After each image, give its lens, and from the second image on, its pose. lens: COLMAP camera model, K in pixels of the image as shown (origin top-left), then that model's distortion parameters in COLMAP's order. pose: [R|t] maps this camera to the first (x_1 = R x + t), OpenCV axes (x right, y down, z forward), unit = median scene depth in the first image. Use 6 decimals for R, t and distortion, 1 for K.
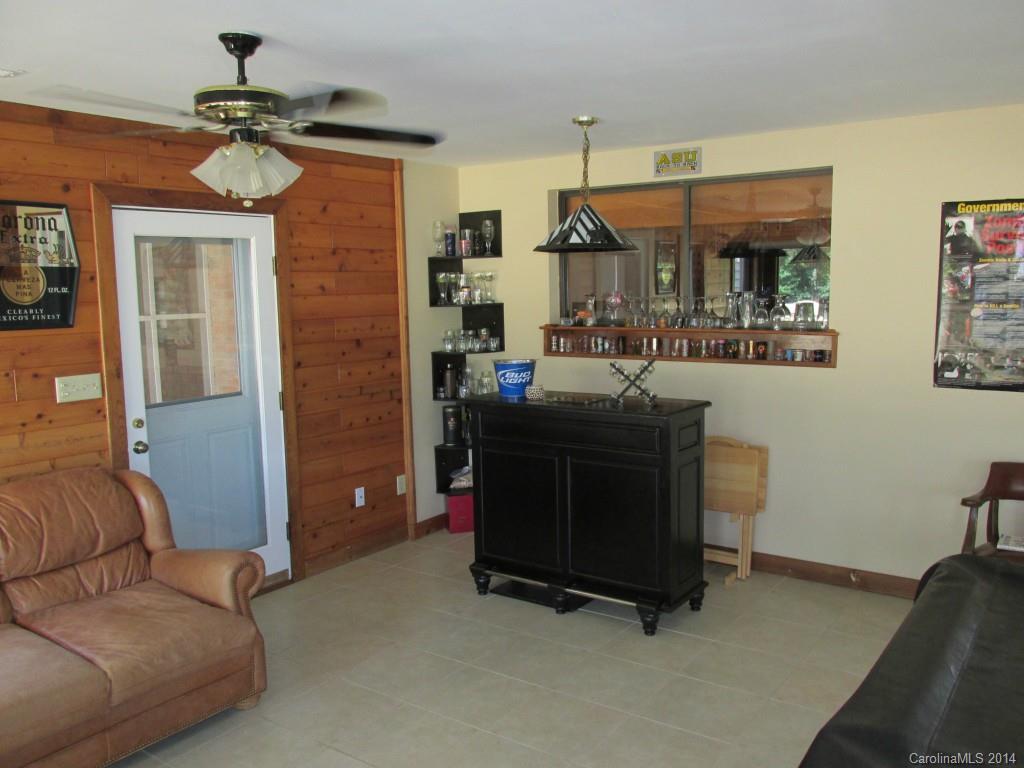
lens RADIAL K [[866.3, 0, 511.1], [0, 866.3, 384.7], [0, 0, 1]] dist [-0.012004, 0.000098]
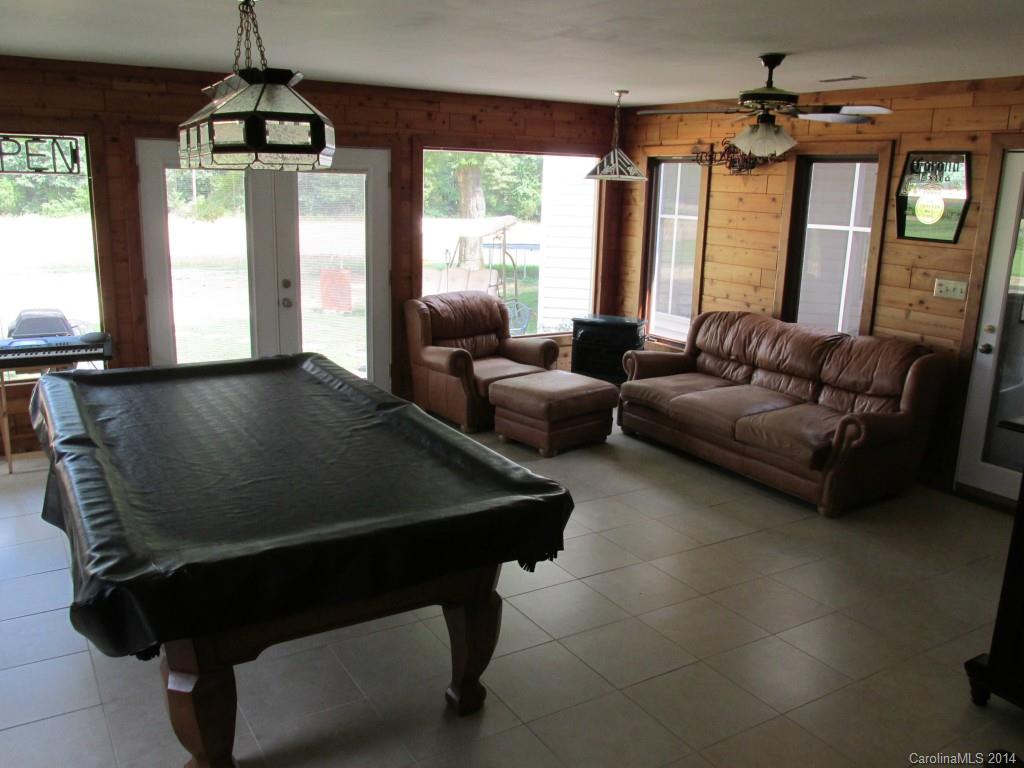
lens RADIAL K [[866.3, 0, 509.9], [0, 866.3, 386.8], [0, 0, 1]] dist [-0.012004, 0.000098]
pose [[-0.383823, 0.229052, -0.894547, 1.051271], [-0.129414, 0.945843, 0.297714, -0.172484], [0.914293, 0.230036, -0.333394, 0.893299]]
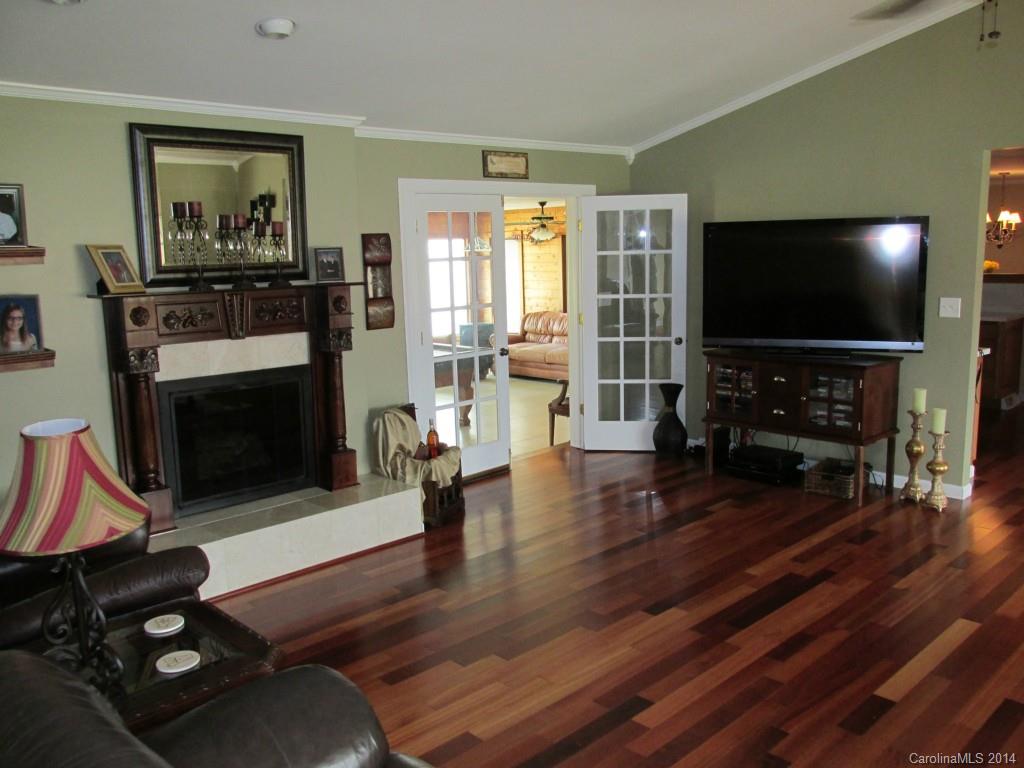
lens RADIAL K [[866.3, 0, 515.6], [0, 866.3, 384.3], [0, 0, 1]] dist [-0.012004, 0.000098]
pose [[-0.173087, 0.183025, -0.967751, 2.895242], [-0.090180, 0.975510, 0.200621, -0.270946], [0.980769, 0.121996, -0.152343, 1.181550]]
